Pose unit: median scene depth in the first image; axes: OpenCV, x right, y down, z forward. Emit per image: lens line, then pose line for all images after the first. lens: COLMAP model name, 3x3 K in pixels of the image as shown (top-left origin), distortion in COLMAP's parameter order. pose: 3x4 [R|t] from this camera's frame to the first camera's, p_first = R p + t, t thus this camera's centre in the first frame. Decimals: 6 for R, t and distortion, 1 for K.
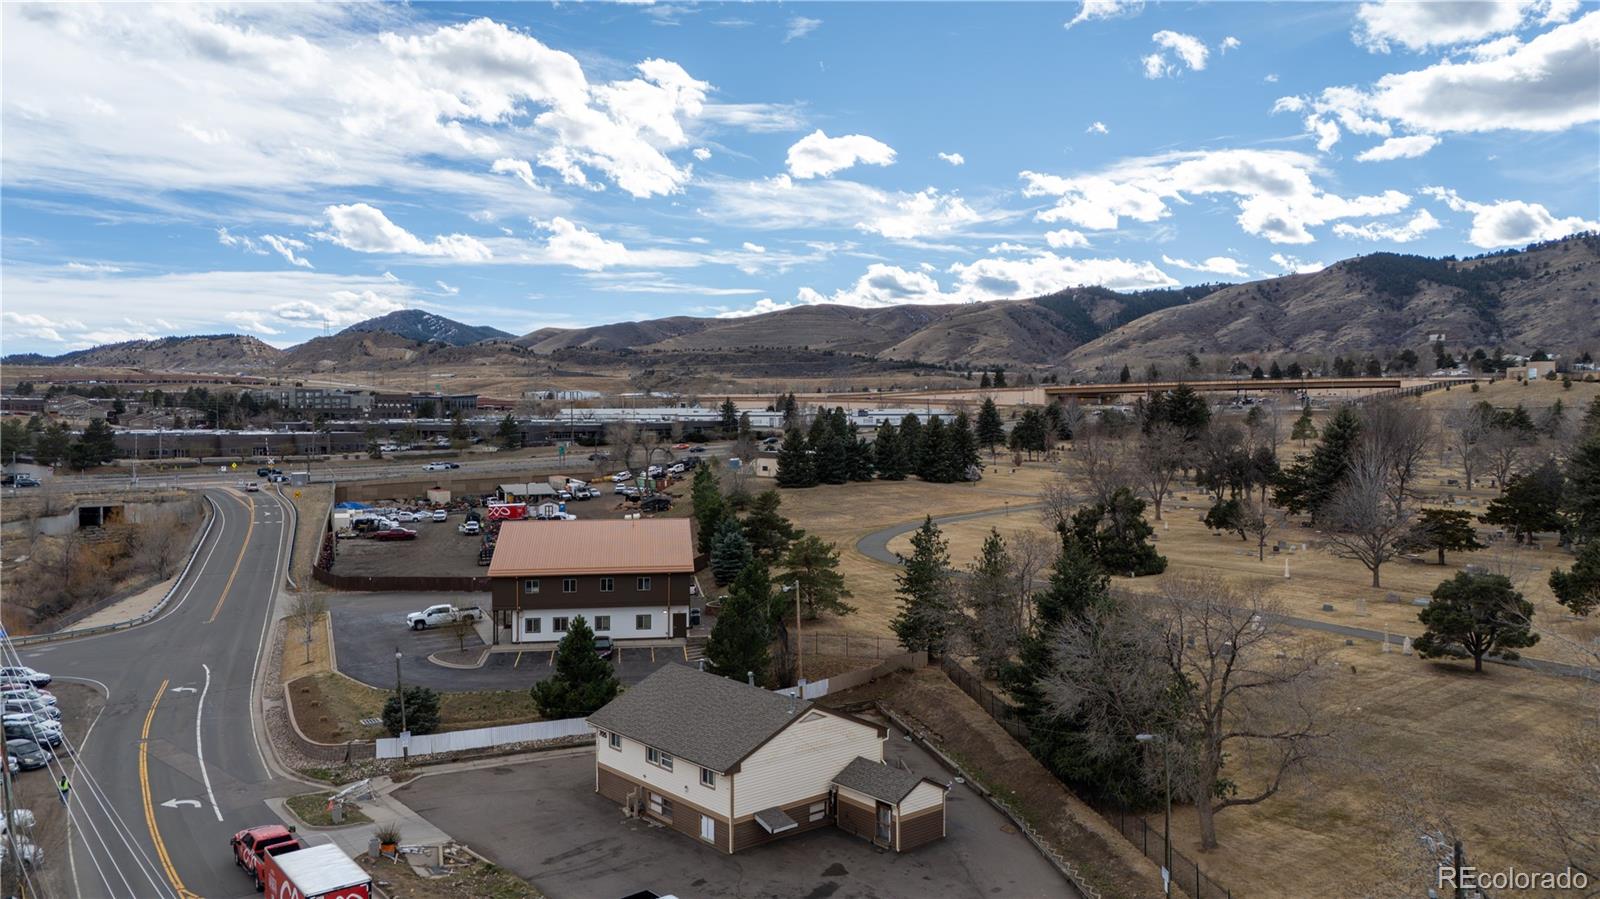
lens RADIAL K [[1174.5, 0, 800.0], [0, 1174.5, 449.5], [0, 0, 1]] dist [0.074861, -0.061158]
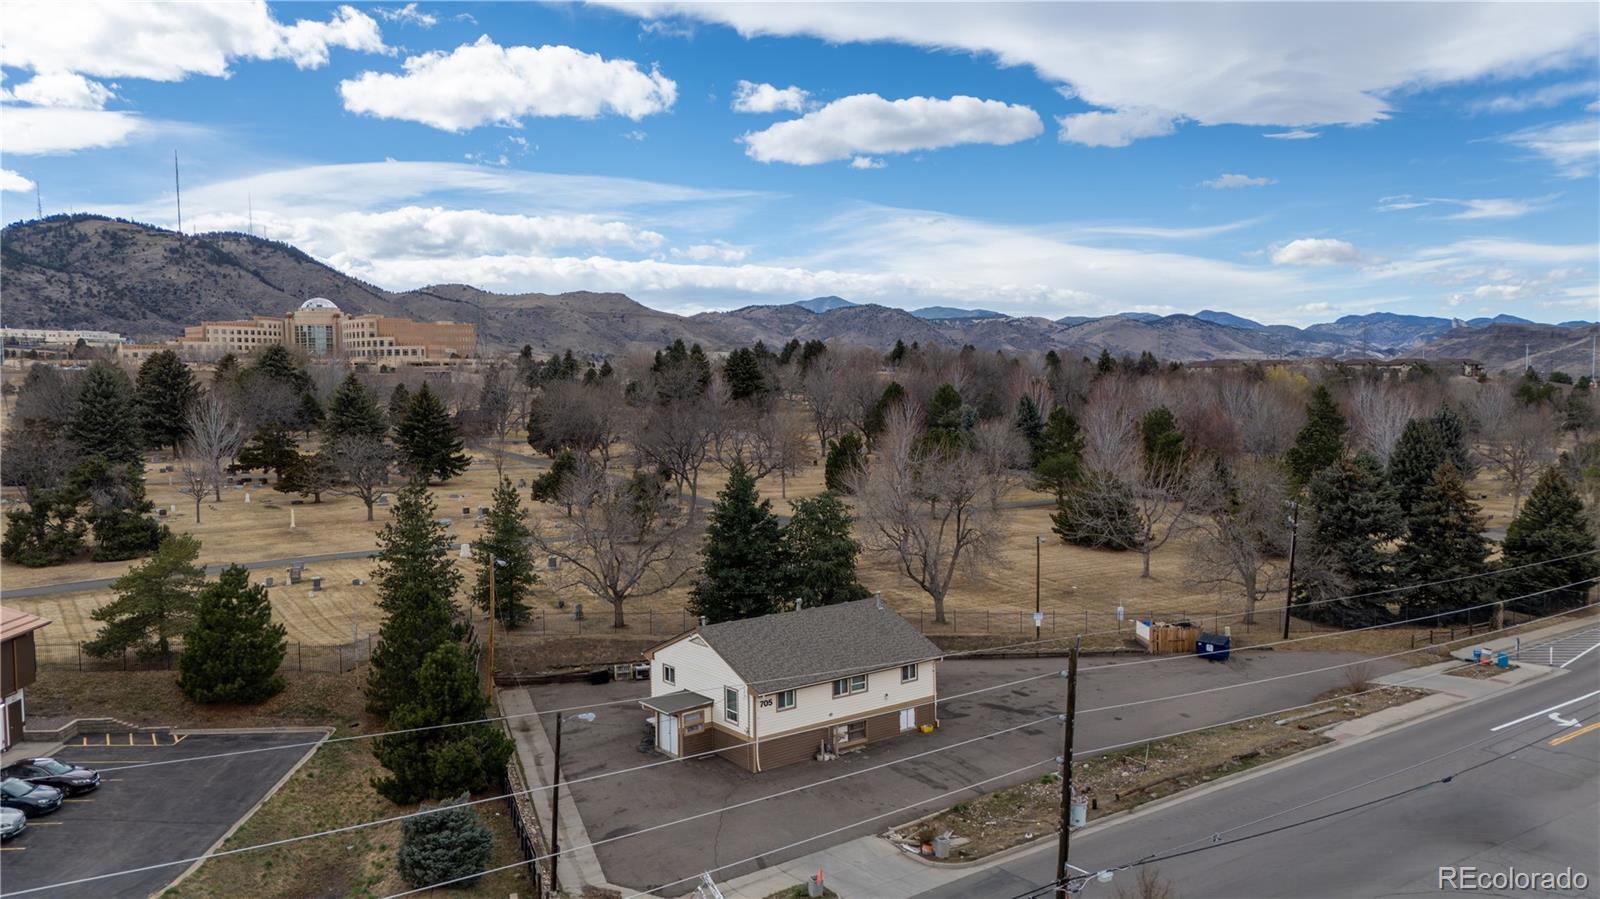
lens RADIAL K [[1174.5, 0, 800.0], [0, 1174.5, 449.5], [0, 0, 1]] dist [0.074861, -0.061158]
pose [[0.045019, -0.064006, 0.996934, -0.448861], [0.040323, 0.997248, 0.062205, -0.003406], [-0.998172, 0.037399, 0.047476, 0.394650]]
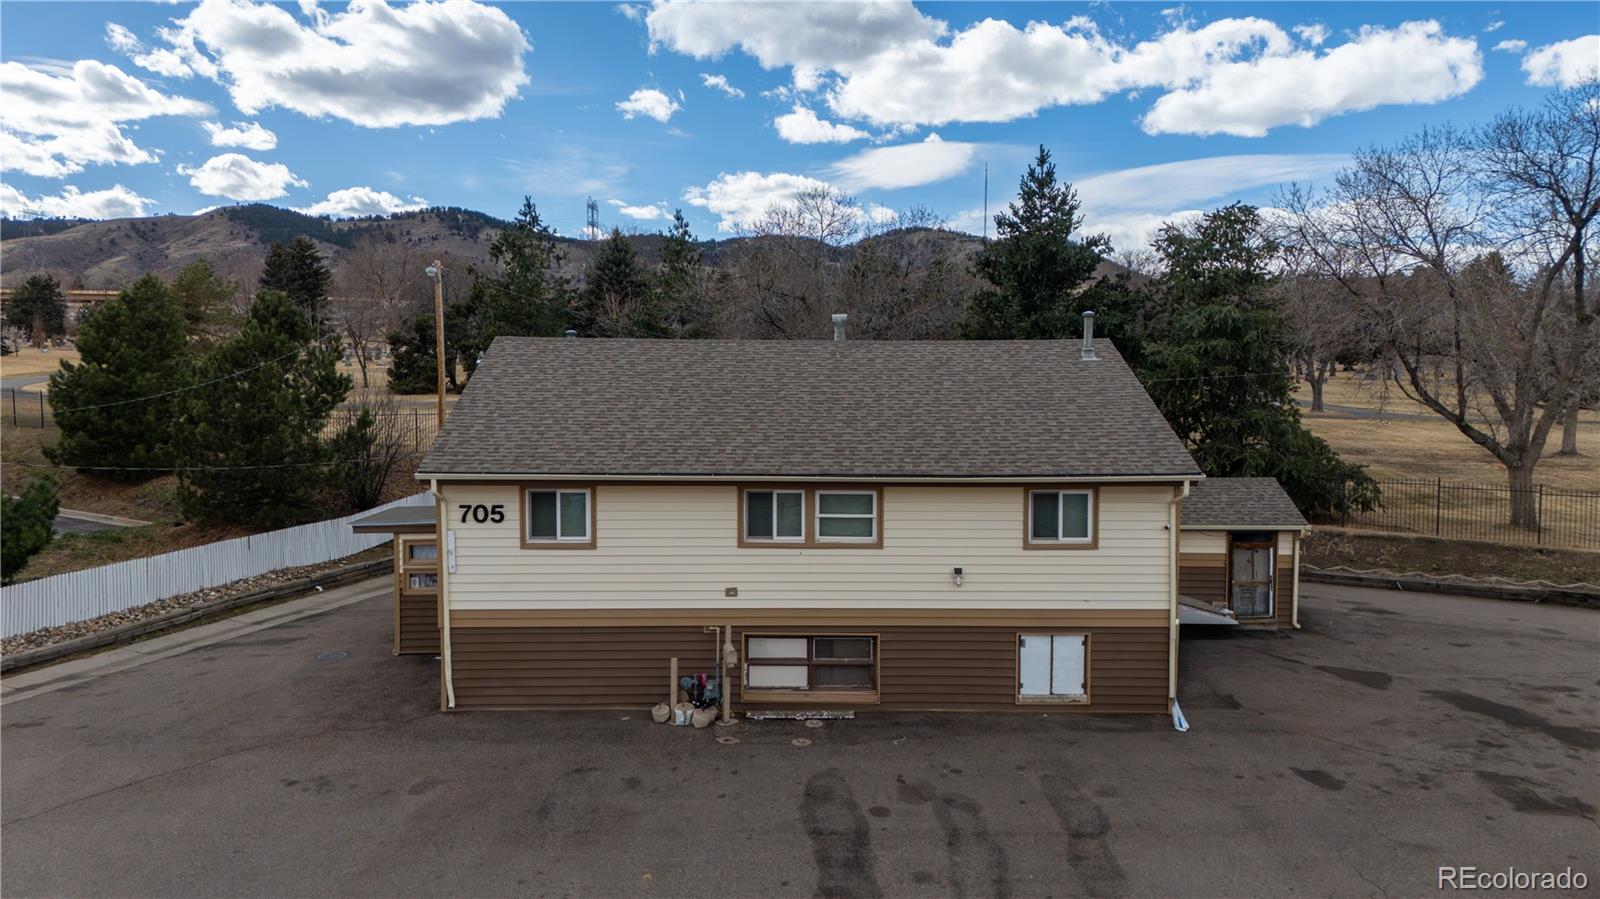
lens RADIAL K [[1174.5, 0, 800.0], [0, 1174.5, 449.5], [0, 0, 1]] dist [0.074861, -0.061158]
pose [[0.632240, -0.047792, 0.773297, -0.148627], [0.020791, 0.998783, 0.044729, 0.090805], [-0.774494, -0.012202, 0.632464, 0.318205]]
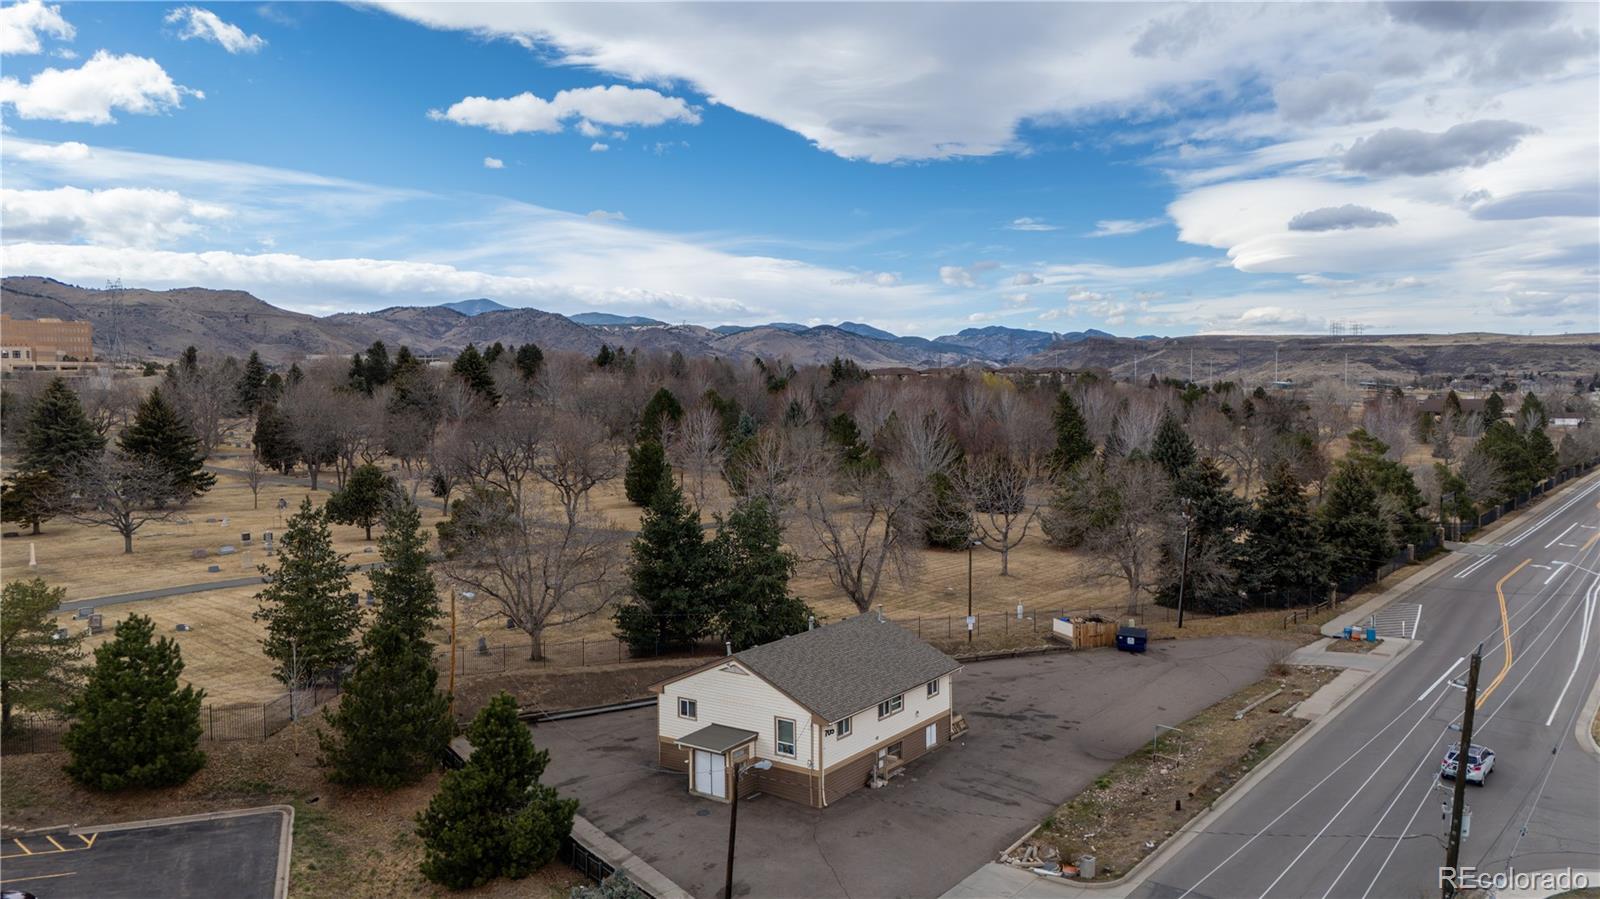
lens RADIAL K [[1177.0, 0, 802.8], [0, 1177.0, 454.8], [0, 0, 1]] dist [0.082165, -0.096266]
pose [[-0.243016, -0.060781, 0.968116, -0.410229], [0.039331, 0.996597, 0.072441, -0.007044], [-0.969225, 0.055681, -0.239798, 0.515929]]
